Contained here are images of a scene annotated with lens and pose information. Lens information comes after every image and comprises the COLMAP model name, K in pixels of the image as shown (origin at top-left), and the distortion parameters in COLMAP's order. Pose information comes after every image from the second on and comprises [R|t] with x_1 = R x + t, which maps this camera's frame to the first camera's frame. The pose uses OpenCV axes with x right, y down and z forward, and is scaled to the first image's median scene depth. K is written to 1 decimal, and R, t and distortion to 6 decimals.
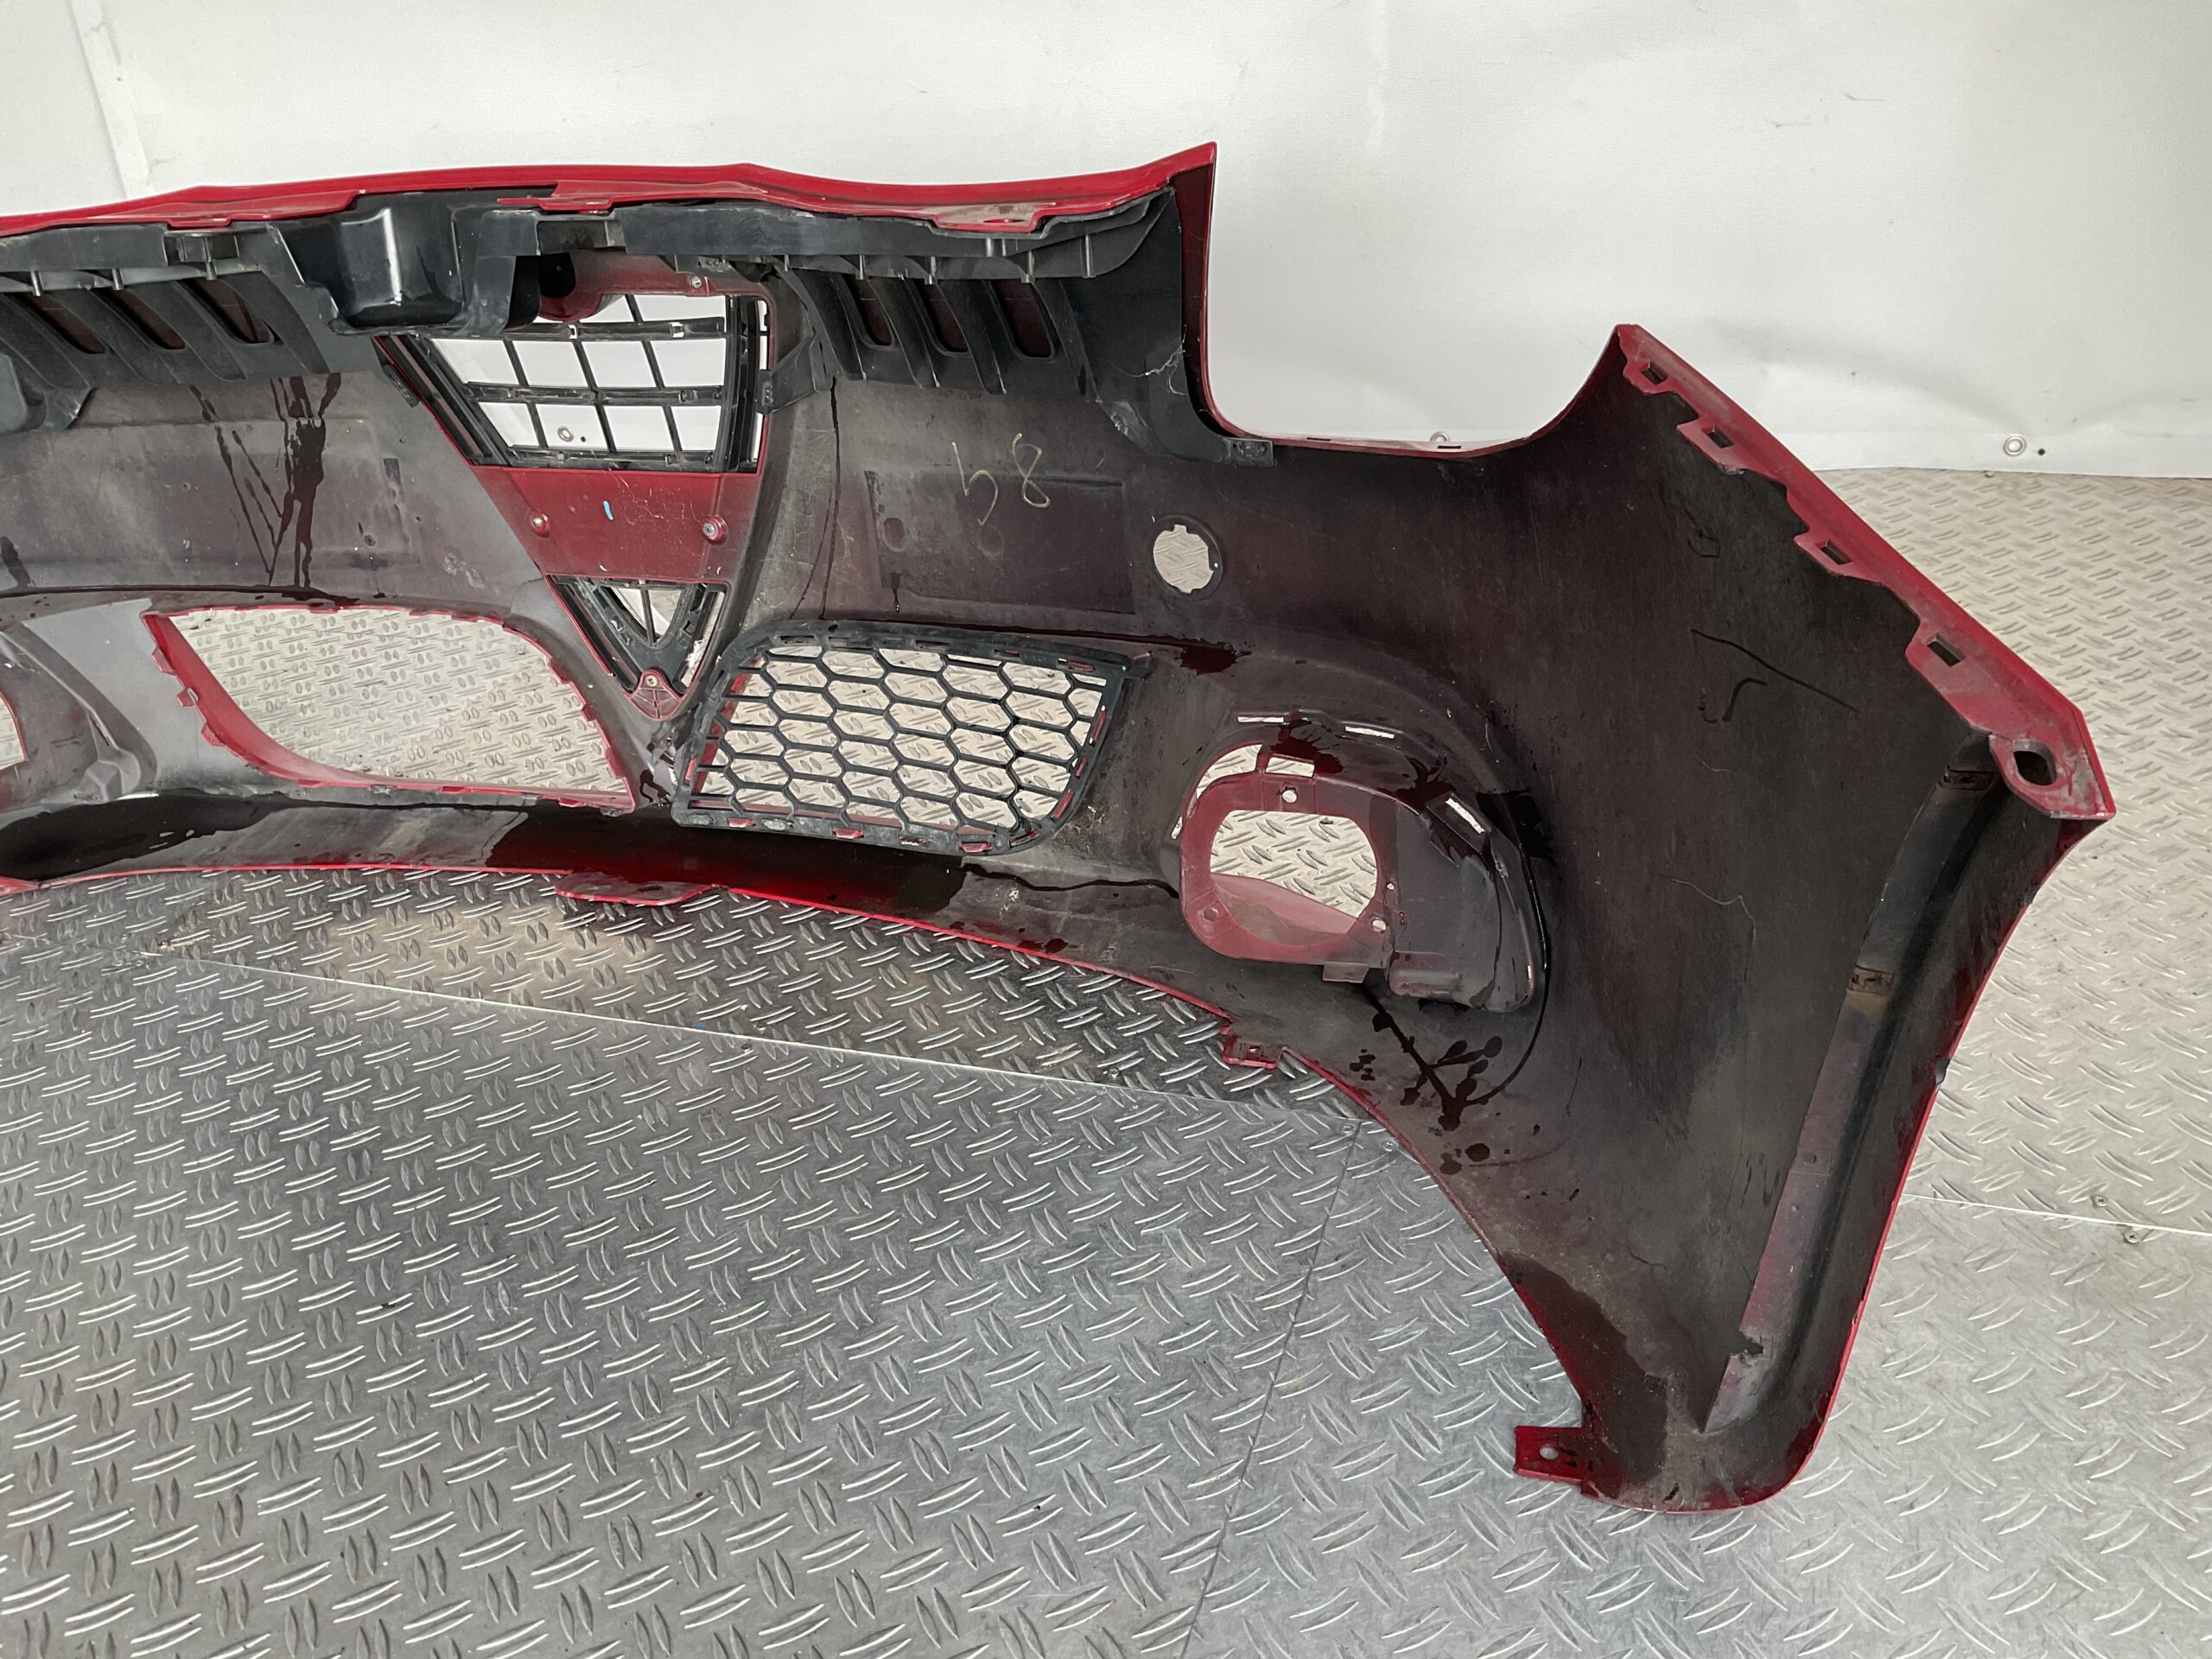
lens RADIAL K [[1865.5, 0, 1087.8], [0, 1865.5, 834.7], [0, 0, 1]] dist [-0.001078, -0.057722]
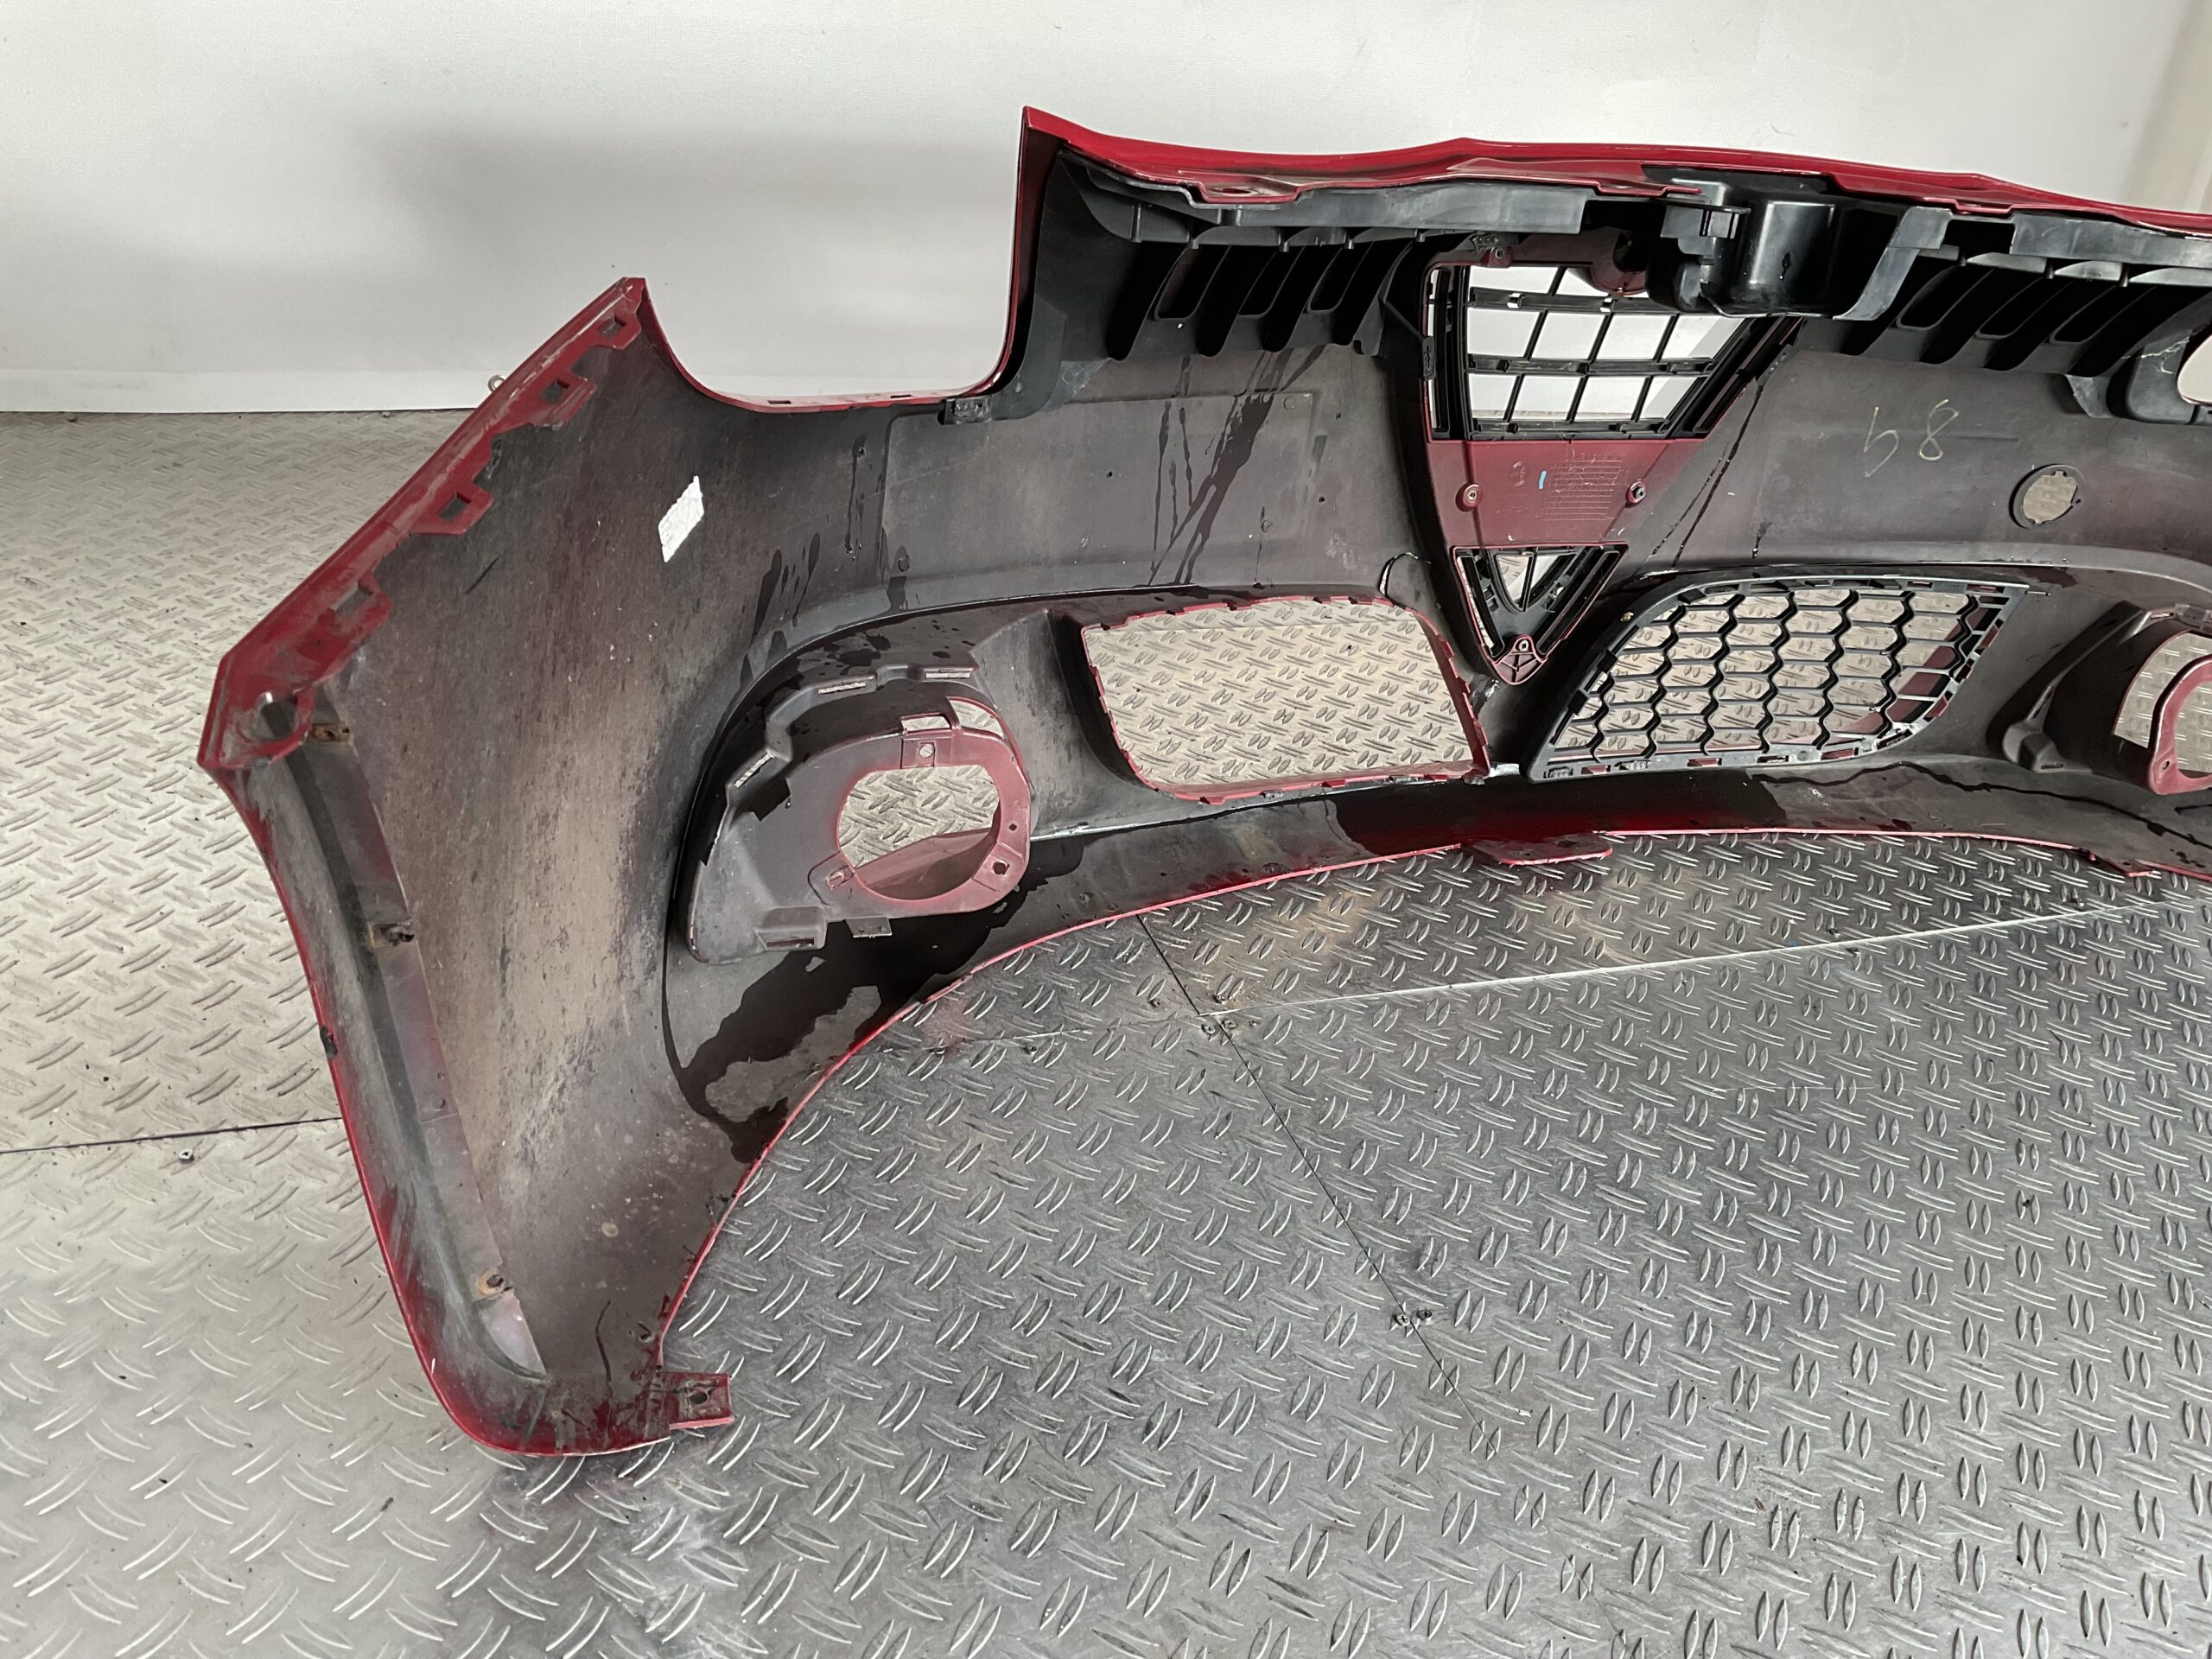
lens RADIAL K [[1865.5, 0, 1108.9], [0, 1865.5, 842.3], [0, 0, 1]] dist [-0.001078, -0.057722]
pose [[0.783787, -0.162259, 0.599458, -1.024620], [0.144697, 0.986412, 0.077808, -0.086831], [-0.603938, 0.025755, 0.796615, 0.316973]]
